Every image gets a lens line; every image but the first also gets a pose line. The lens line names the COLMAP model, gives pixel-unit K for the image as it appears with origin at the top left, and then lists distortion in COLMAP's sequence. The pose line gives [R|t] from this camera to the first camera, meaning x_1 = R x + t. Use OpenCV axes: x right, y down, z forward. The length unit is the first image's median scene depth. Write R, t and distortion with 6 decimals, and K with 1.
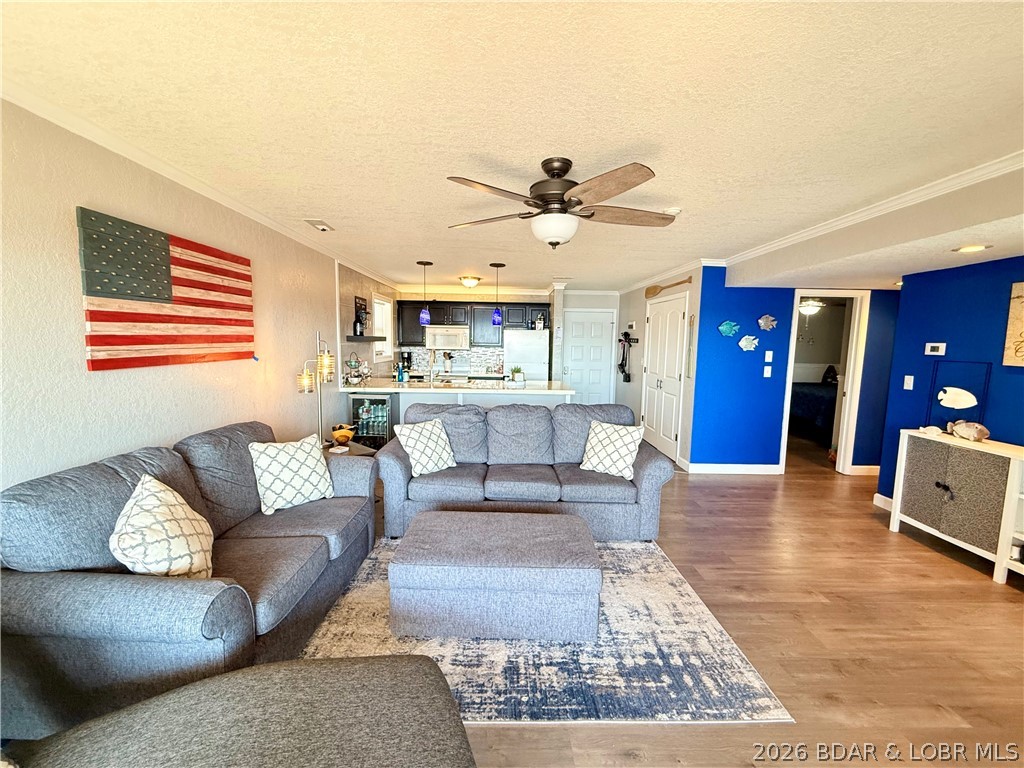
lens RADIAL K [[408.5, 0, 510.4], [0, 408.5, 384.7], [0, 0, 1]] dist [-0.001164, 0.000529]
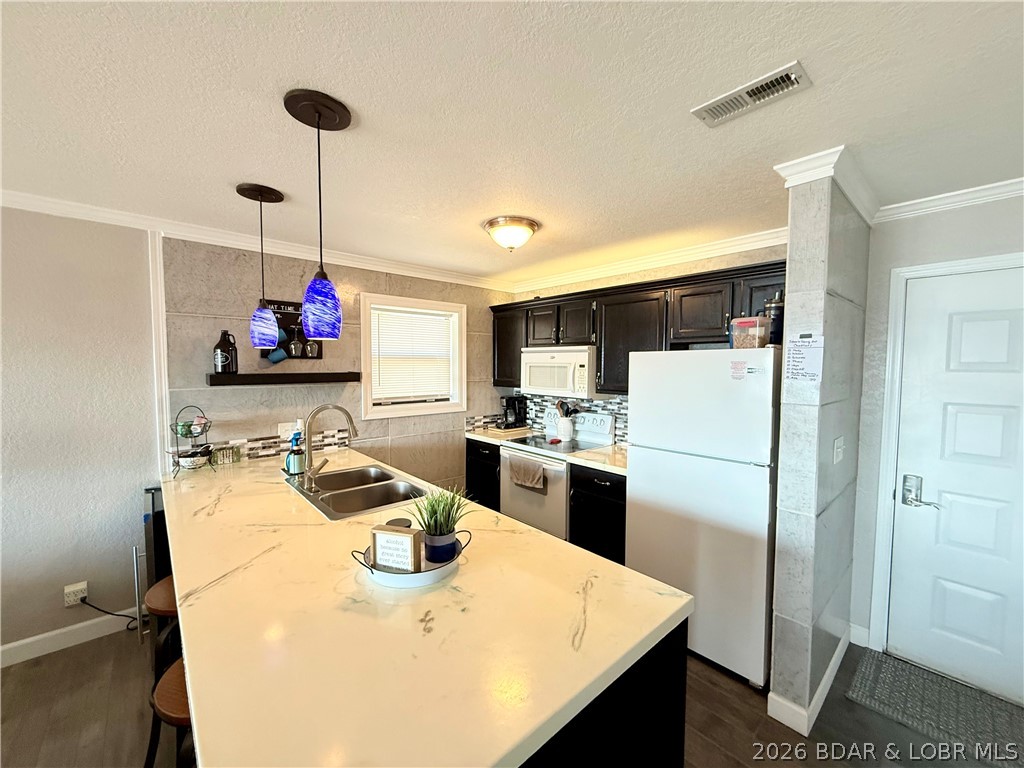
lens RADIAL K [[408.5, 0, 510.4], [0, 408.5, 384.7], [0, 0, 1]] dist [-0.001164, 0.000529]
pose [[0.652434, 0.027572, -0.757344, 0.393907], [-0.077101, 0.996568, -0.030139, -0.182466], [0.753913, 0.078056, 0.652321, 1.449520]]
